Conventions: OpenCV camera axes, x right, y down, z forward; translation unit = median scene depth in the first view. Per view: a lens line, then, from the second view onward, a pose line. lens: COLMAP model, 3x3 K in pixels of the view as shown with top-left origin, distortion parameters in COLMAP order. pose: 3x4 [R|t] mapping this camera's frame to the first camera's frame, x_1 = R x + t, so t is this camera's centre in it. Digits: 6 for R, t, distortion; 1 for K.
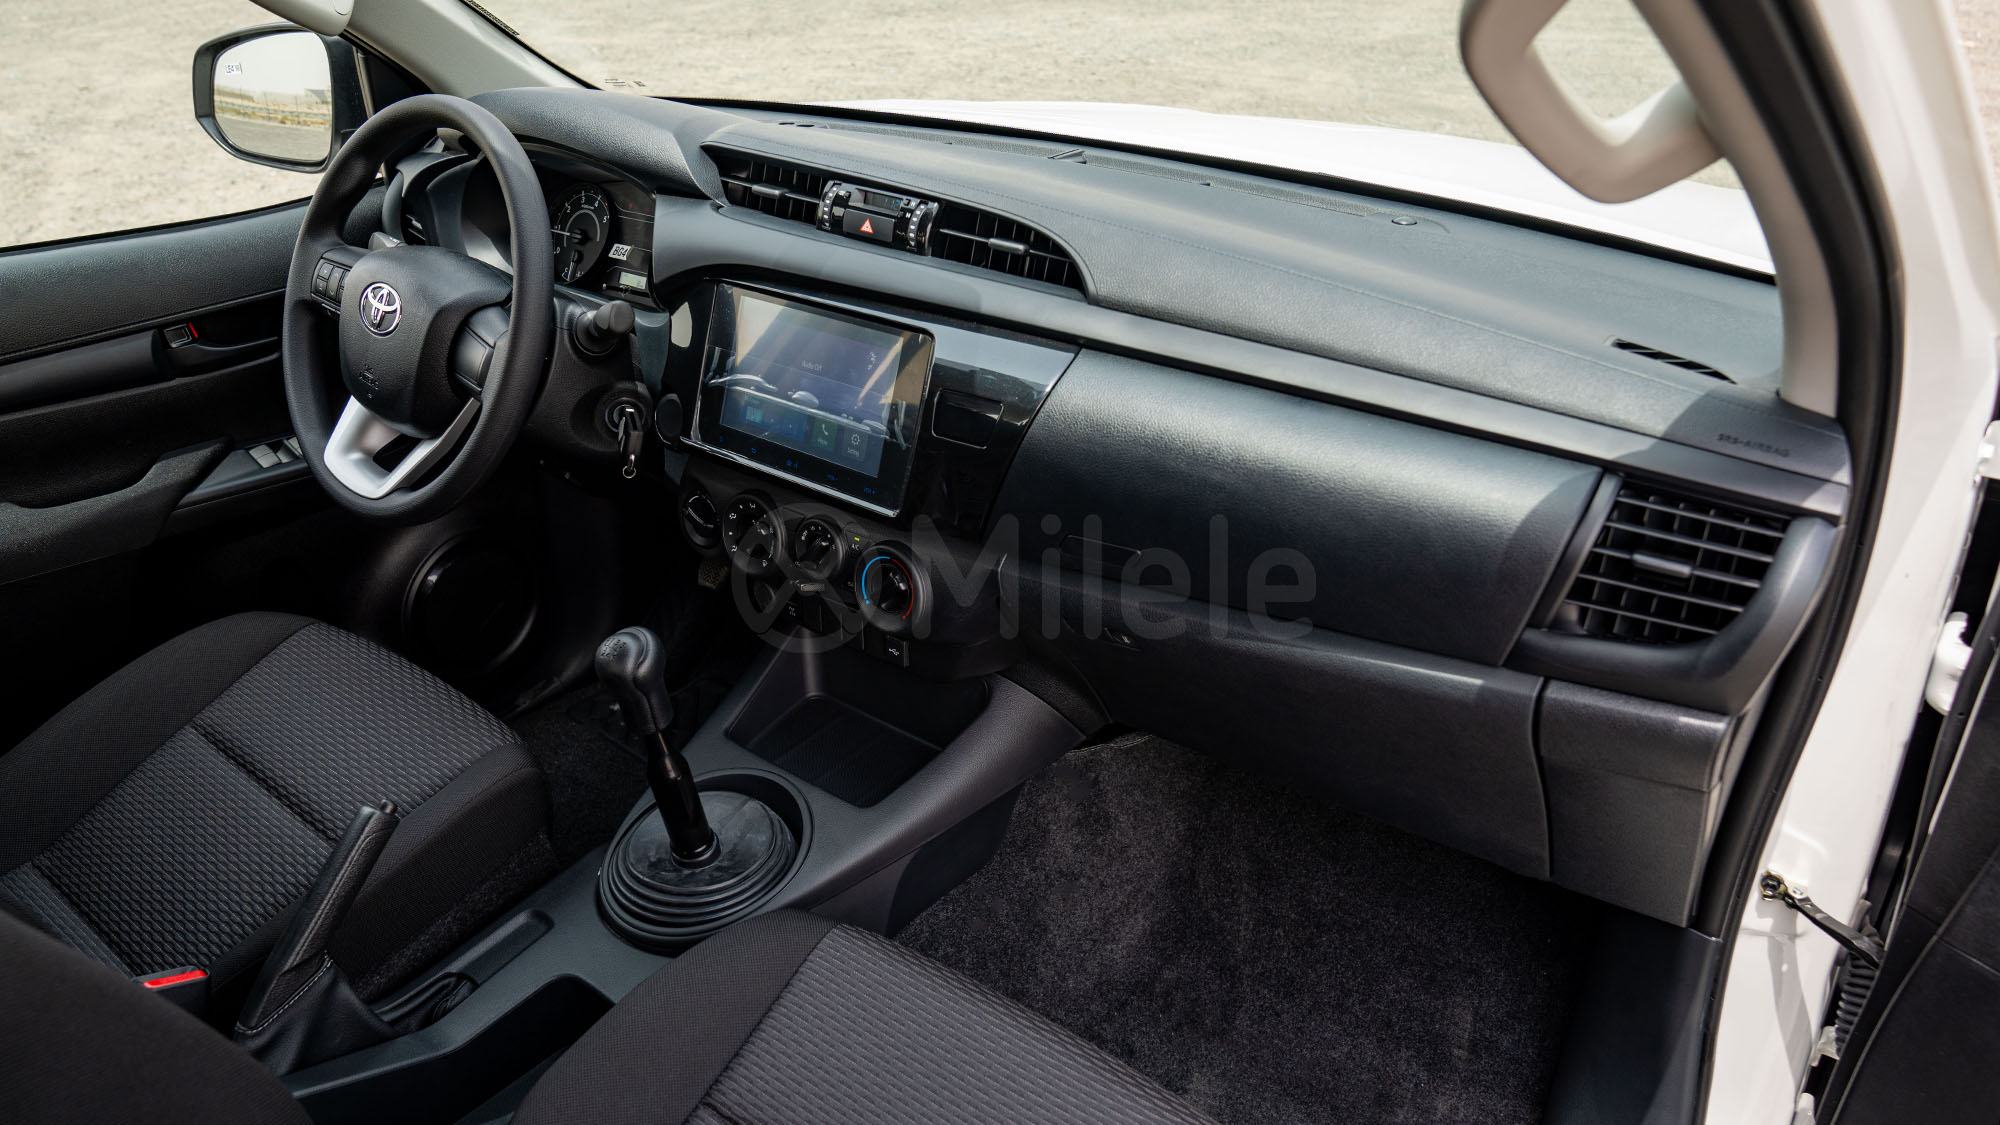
lens RADIAL K [[1384.6, 0, 998.9], [0, 1384.6, 629.9], [0, 0, 1]] dist [-0.113176, 0.000132]
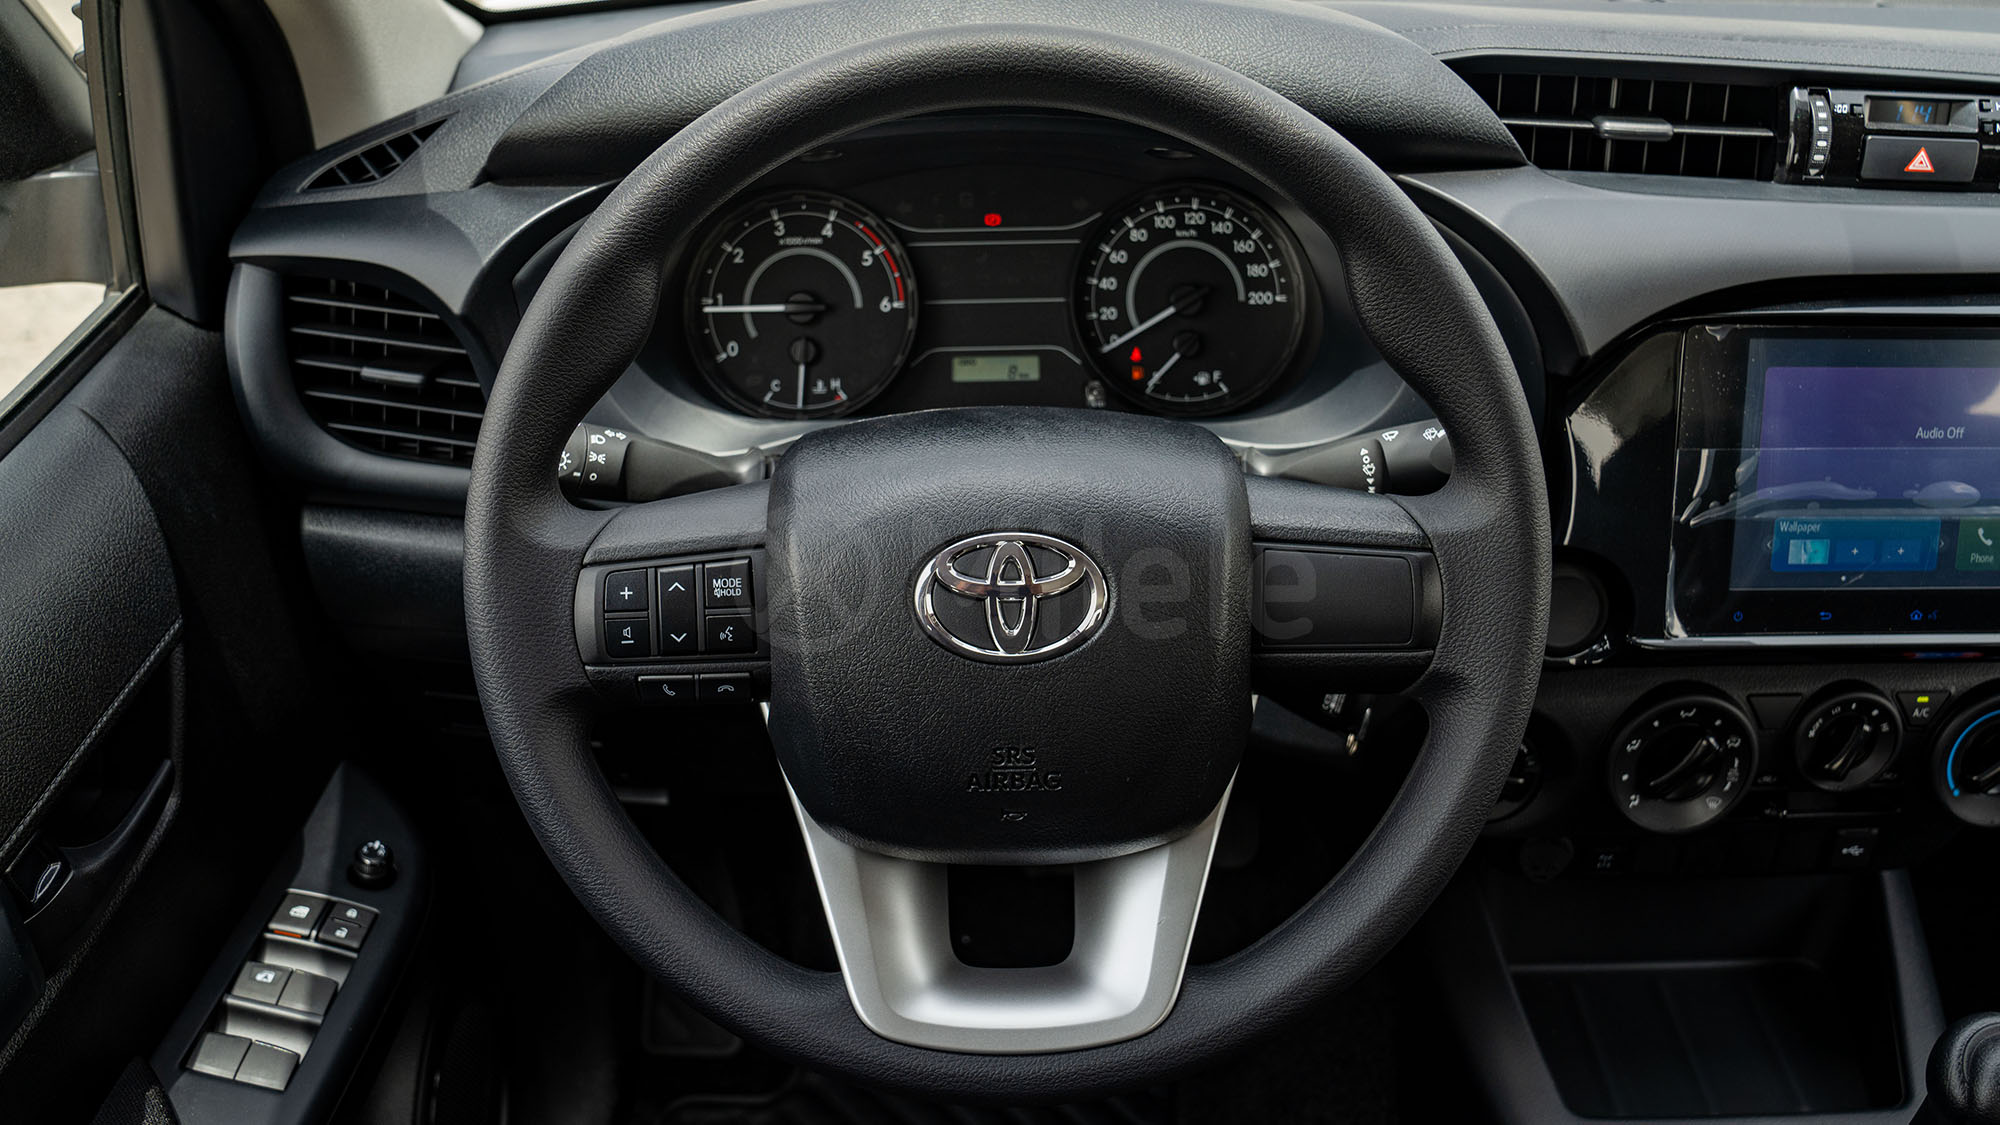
lens RADIAL K [[1717.5, 0, 1000.0], [0, 1717.5, 601.3], [0, 0, 1]] dist [-0.159568, 0.134878]
pose [[0.788230, -0.337783, 0.514389, -0.786743], [0.323139, 0.938564, 0.121159, -0.328607], [-0.523712, 0.070718, 0.848955, 0.646102]]
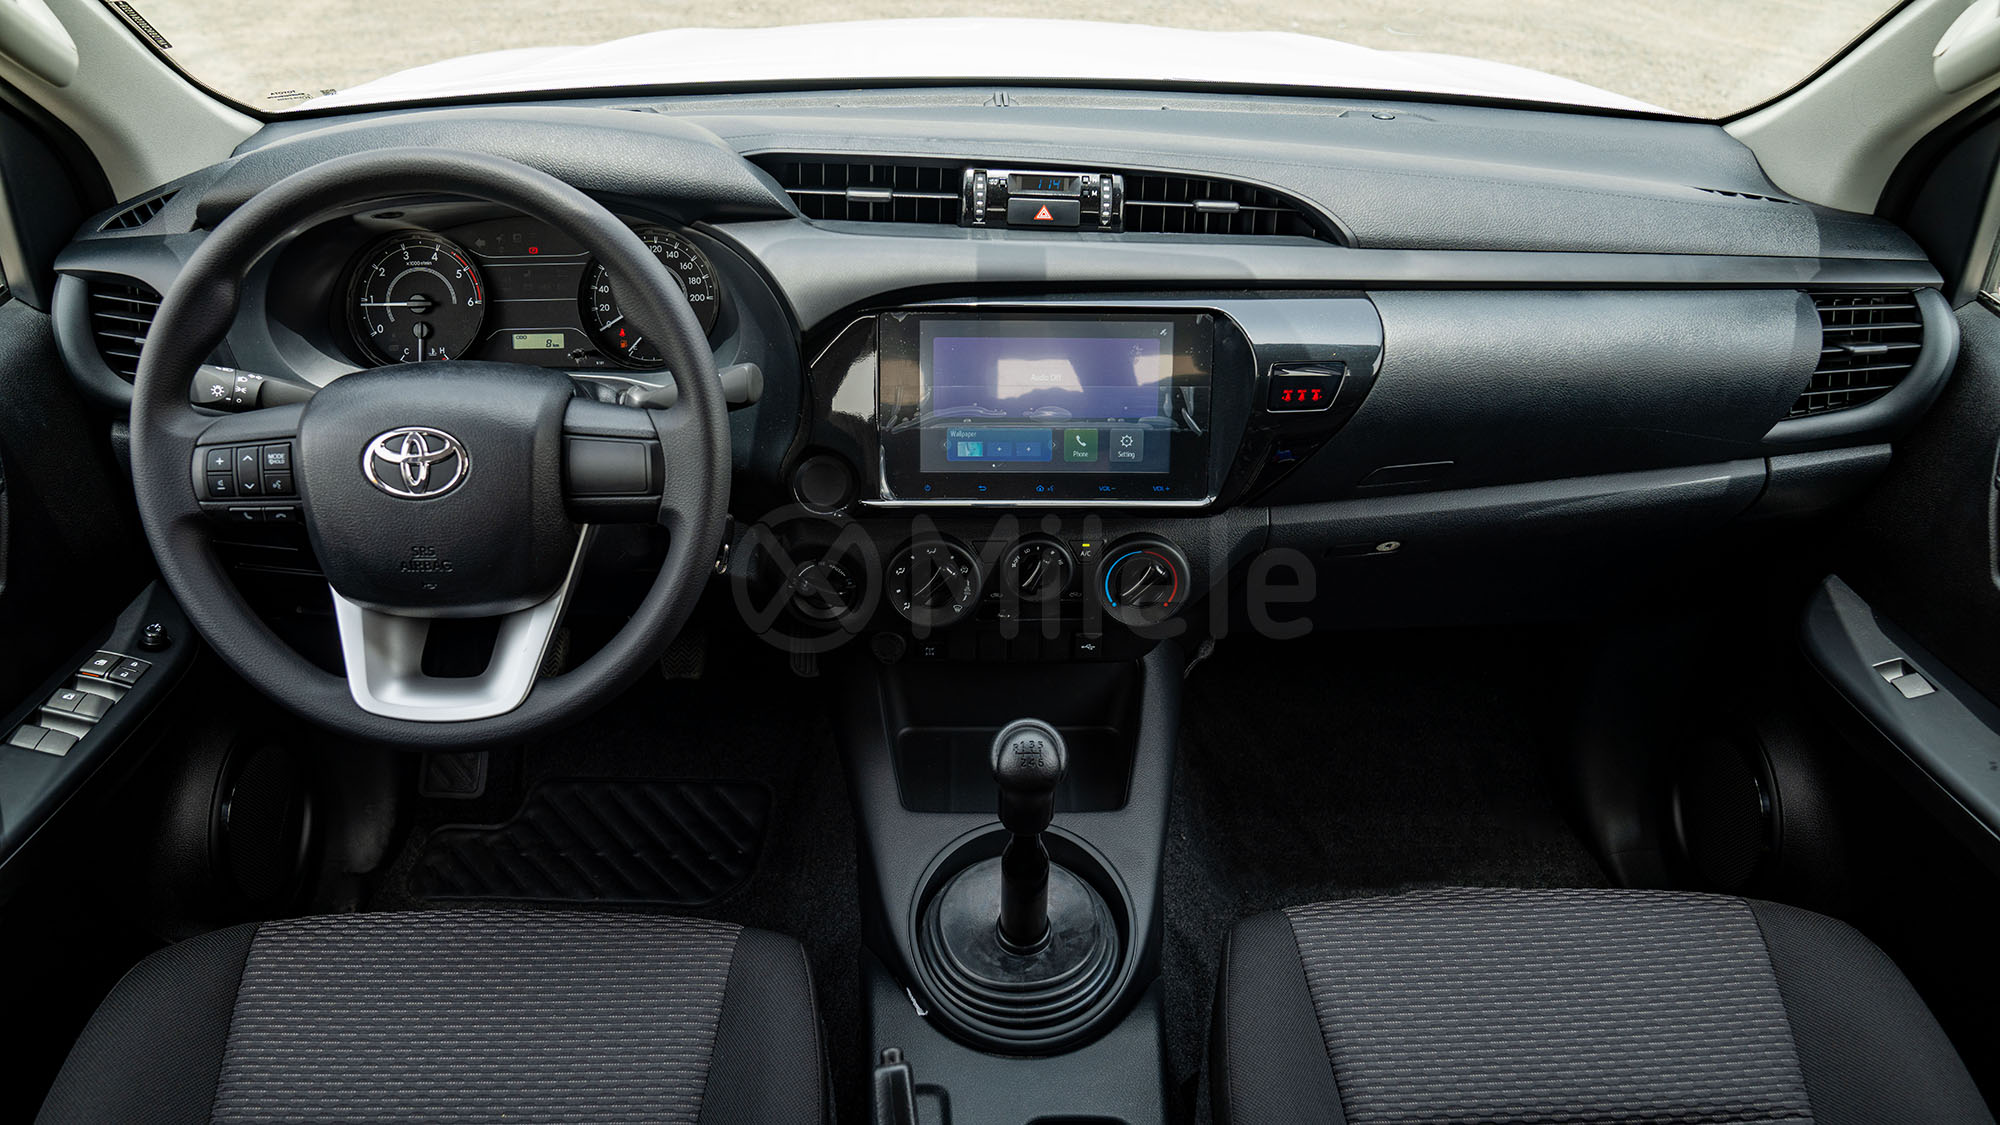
lens RADIAL K [[1360.1, 0, 1000.0], [0, 1360.1, 562.5], [0, 0, 1]] dist [-0.136407, 0.079489]
pose [[0.773179, -0.340019, 0.535332, -0.674699], [0.310155, 0.939021, 0.148467, -0.219427], [-0.553170, 0.051244, 0.831491, 0.287164]]
